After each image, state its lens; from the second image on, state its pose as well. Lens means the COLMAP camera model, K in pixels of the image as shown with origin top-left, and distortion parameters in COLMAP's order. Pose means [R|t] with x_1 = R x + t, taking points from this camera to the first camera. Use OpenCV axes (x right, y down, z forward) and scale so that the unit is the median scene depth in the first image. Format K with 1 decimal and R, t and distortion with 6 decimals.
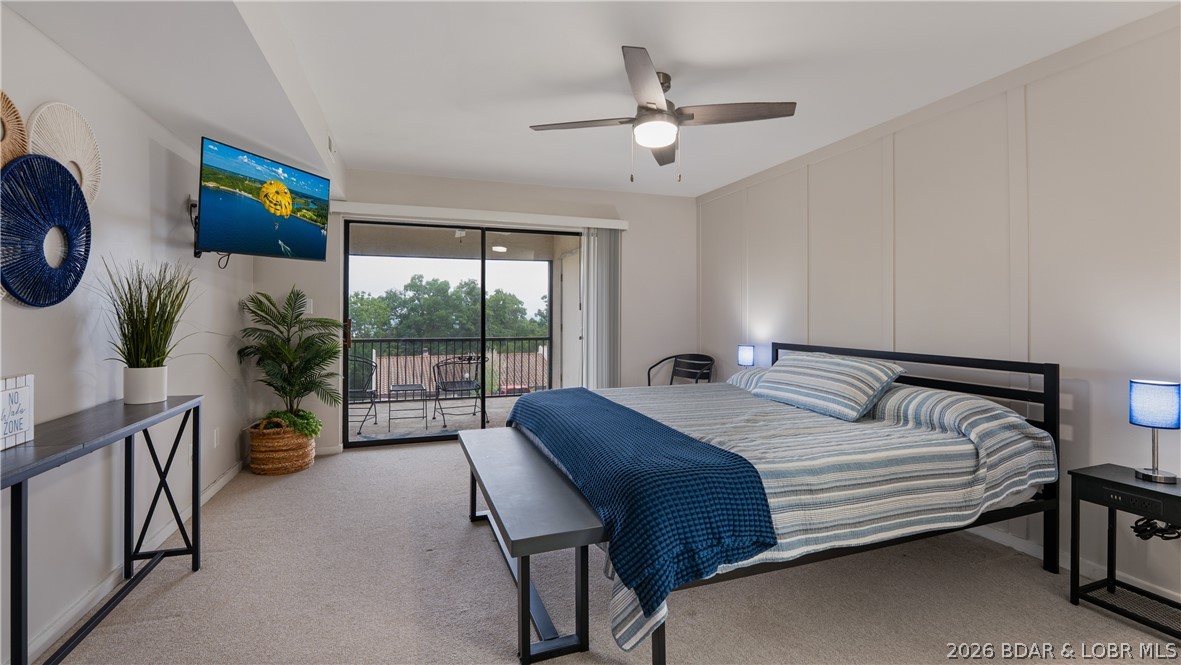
lens RADIAL K [[510.1, 0, 591.1], [0, 510.1, 314.0], [0, 0, 1]] dist [-0.014035, 0.000059]
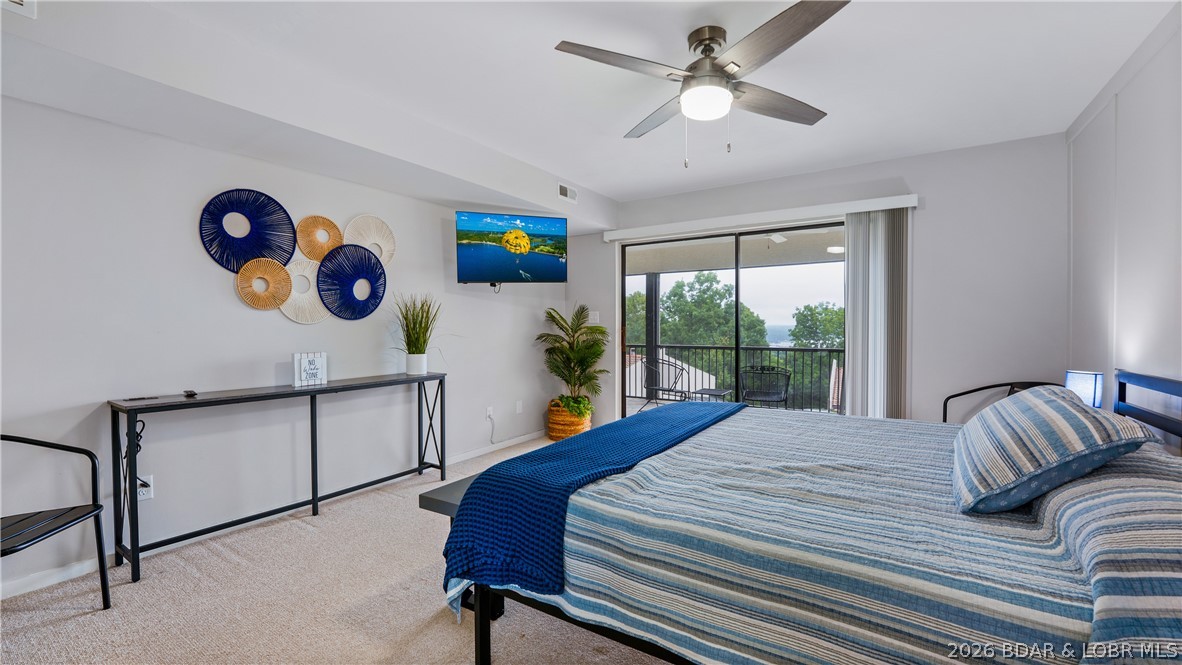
lens RADIAL K [[502.6, 0, 591.0], [0, 502.6, 332.5], [0, 0, 1]] dist [-0.020563, -0.000064]
pose [[0.593349, 0.005920, -0.804924, 0.641994], [0.007175, 0.999894, 0.012643, 0.009164], [0.804914, -0.013277, 0.593243, 0.337434]]
